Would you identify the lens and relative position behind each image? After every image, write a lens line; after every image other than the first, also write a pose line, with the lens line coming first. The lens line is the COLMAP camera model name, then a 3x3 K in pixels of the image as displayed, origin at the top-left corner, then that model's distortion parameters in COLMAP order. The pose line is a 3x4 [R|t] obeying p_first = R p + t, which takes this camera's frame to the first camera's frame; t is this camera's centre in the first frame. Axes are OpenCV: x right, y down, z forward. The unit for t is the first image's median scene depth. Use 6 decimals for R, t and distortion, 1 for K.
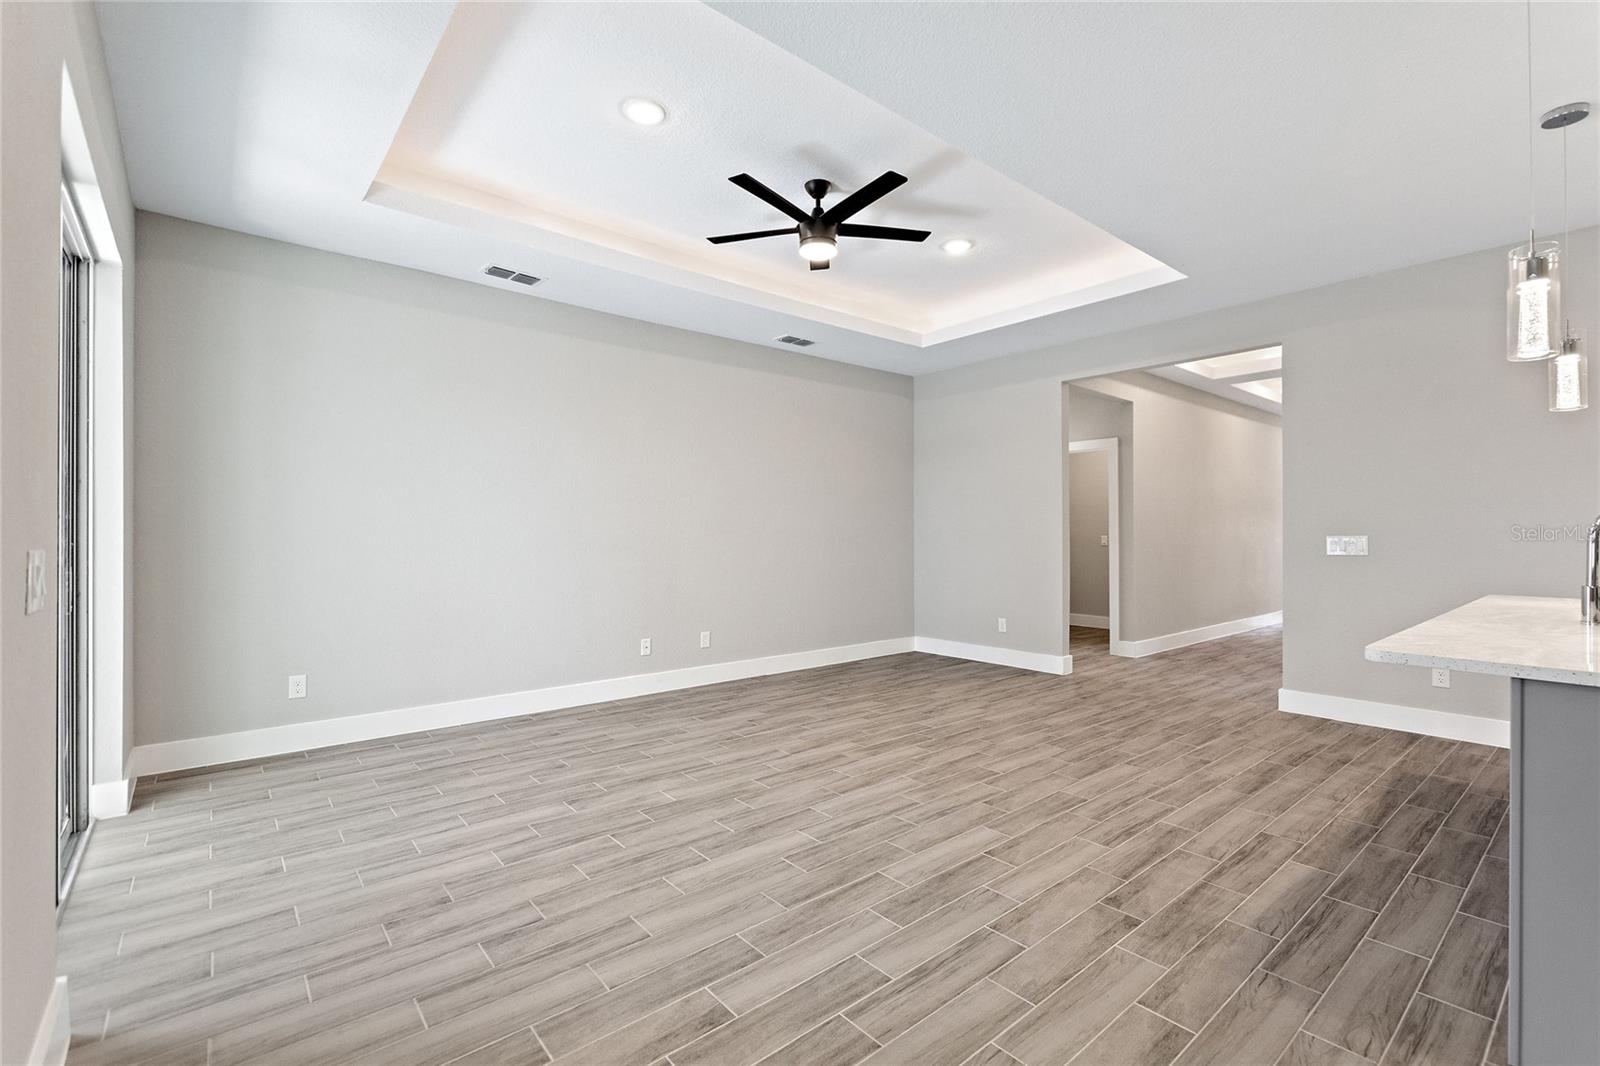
lens RADIAL K [[704.1, 0, 812.2], [0, 704.1, 533.0], [0, 0, 1]] dist [0.005008, -0.001594]
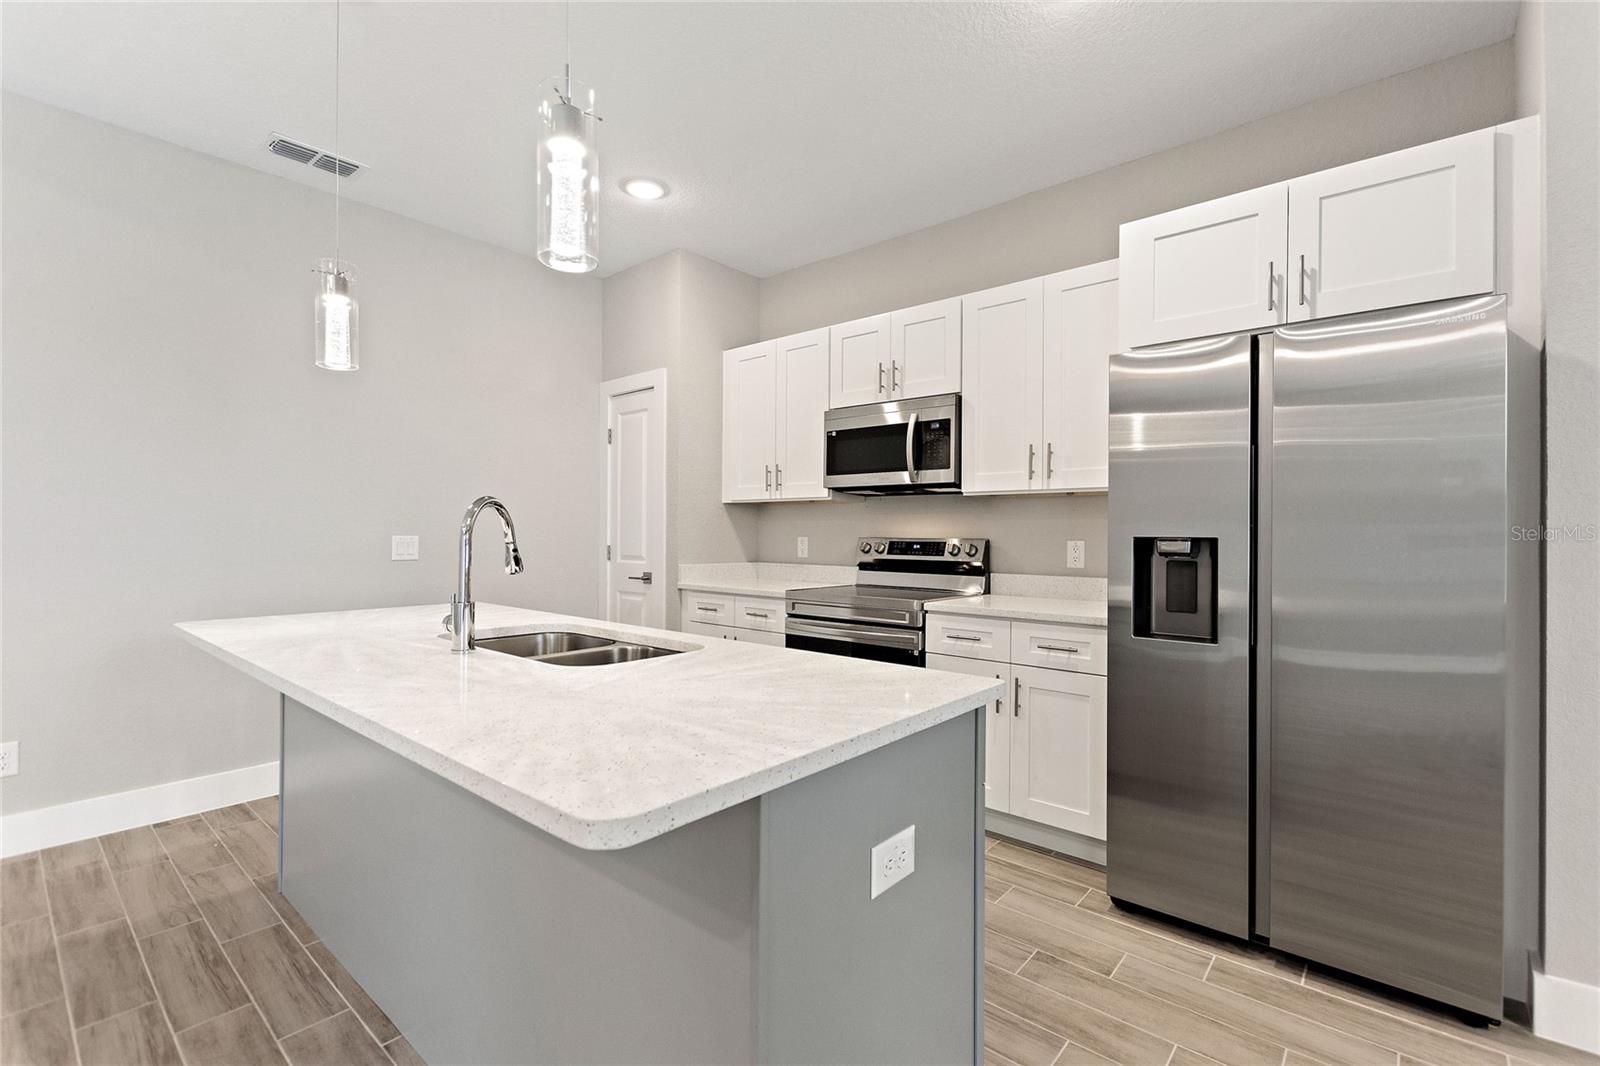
lens RADIAL K [[704.1, 0, 812.2], [0, 704.1, 533.0], [0, 0, 1]] dist [0.005008, -0.001594]
pose [[-0.165617, -0.001178, 0.986189, 0.182394], [-0.004550, 0.999990, 0.000430, -0.001212], [-0.986180, -0.004416, -0.165621, 0.462822]]
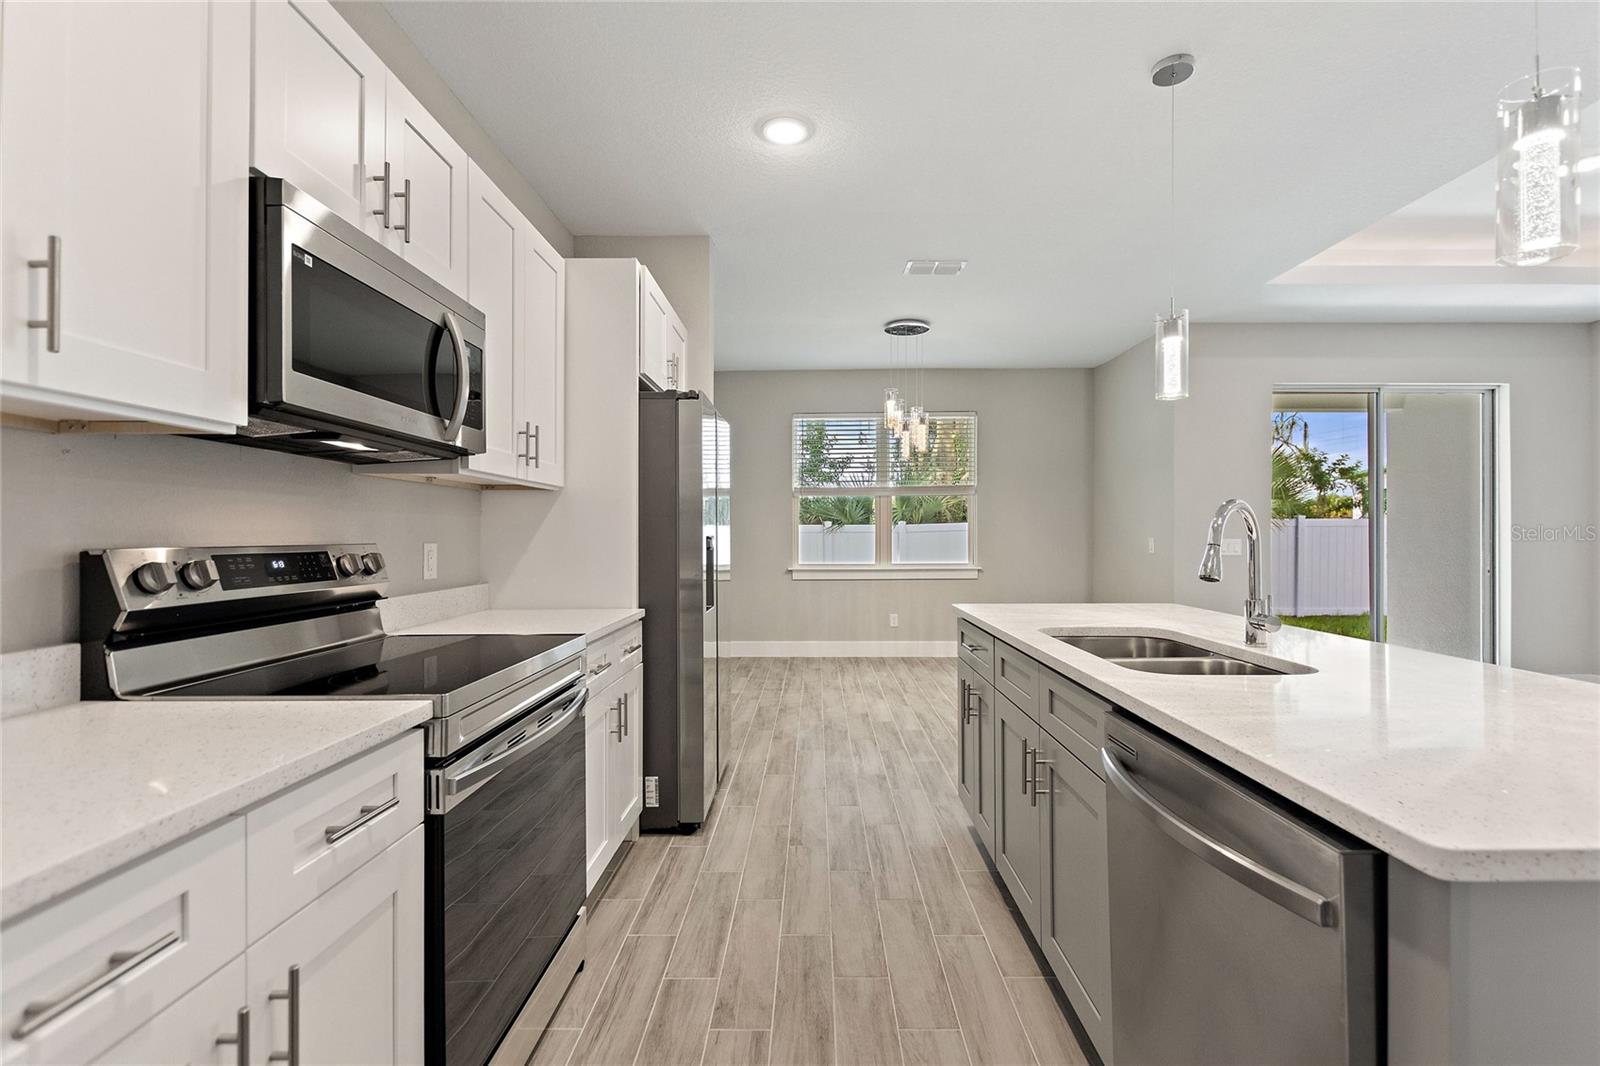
lens RADIAL K [[704.1, 0, 812.2], [0, 704.1, 533.0], [0, 0, 1]] dist [0.005008, -0.001594]
pose [[-0.650893, -0.001105, -0.759169, 1.274821], [-0.000103, 0.999999, -0.001367, -0.001702], [0.759169, -0.000811, -0.650893, 0.701211]]
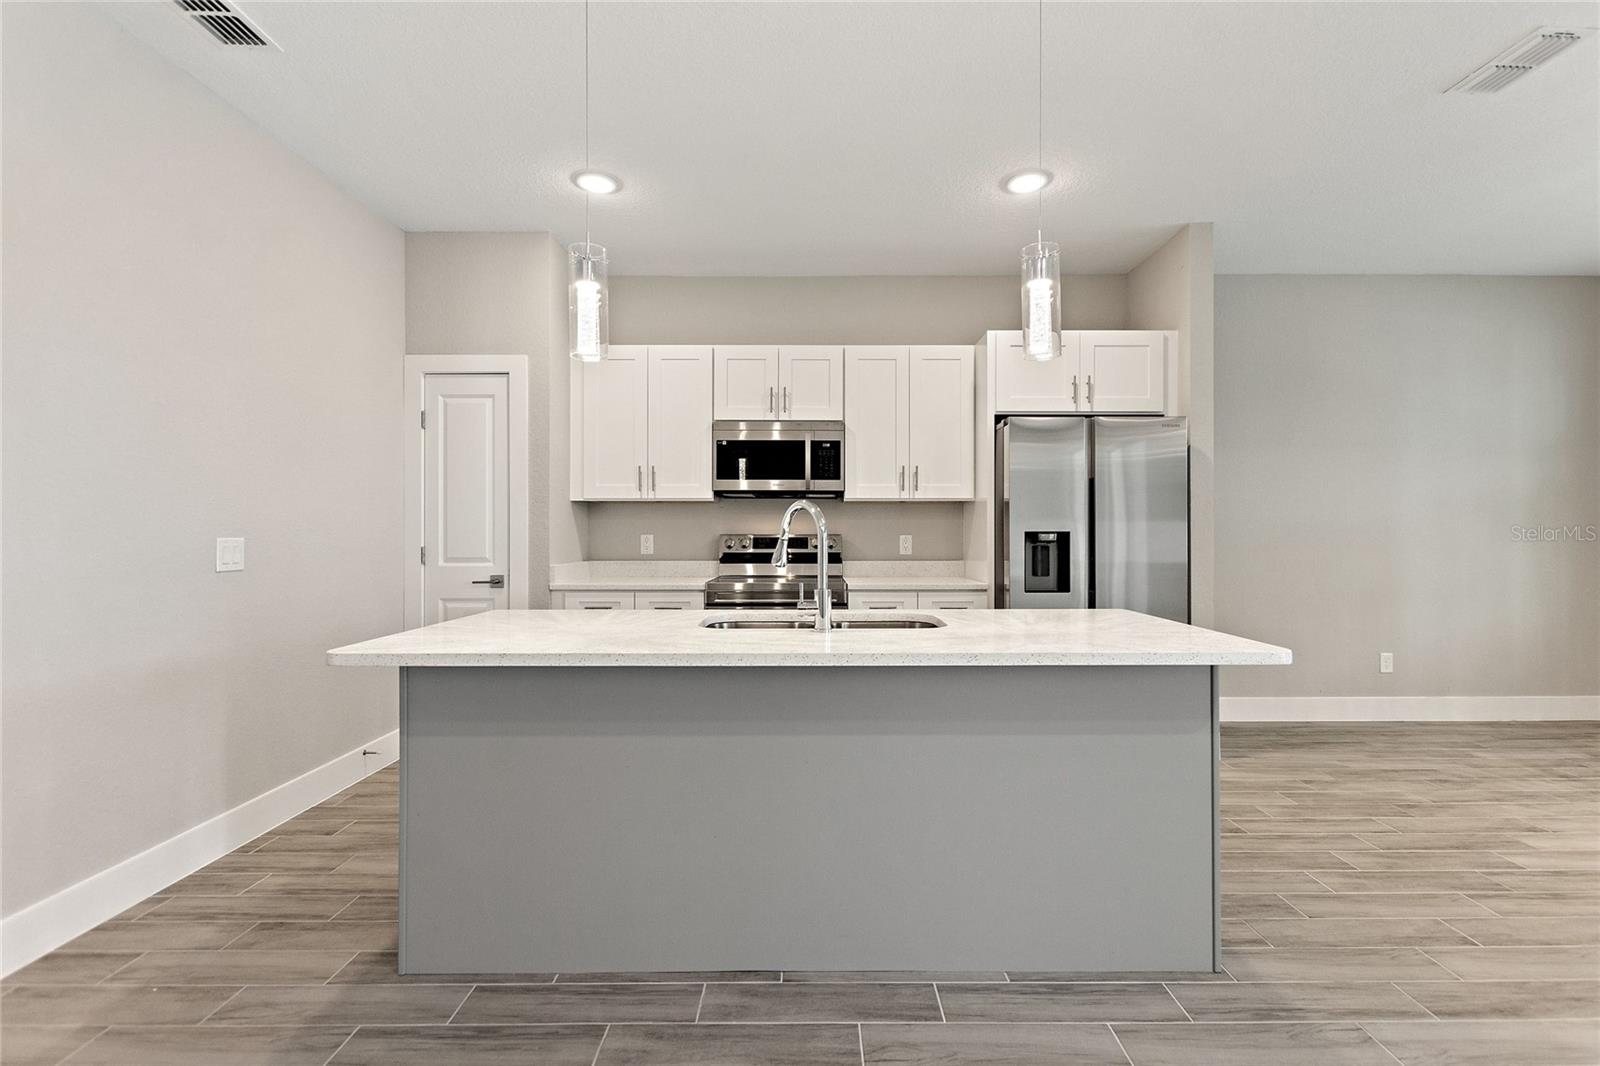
lens RADIAL K [[709.2, 0, 809.9], [0, 709.2, 526.3], [0, 0, 1]] dist [0.000153, -0.001231]
pose [[-0.763105, 0.005560, 0.646251, 0.324872], [0.002214, 0.999980, -0.005990, -0.000960], [-0.646271, -0.003140, -0.763102, 1.048798]]
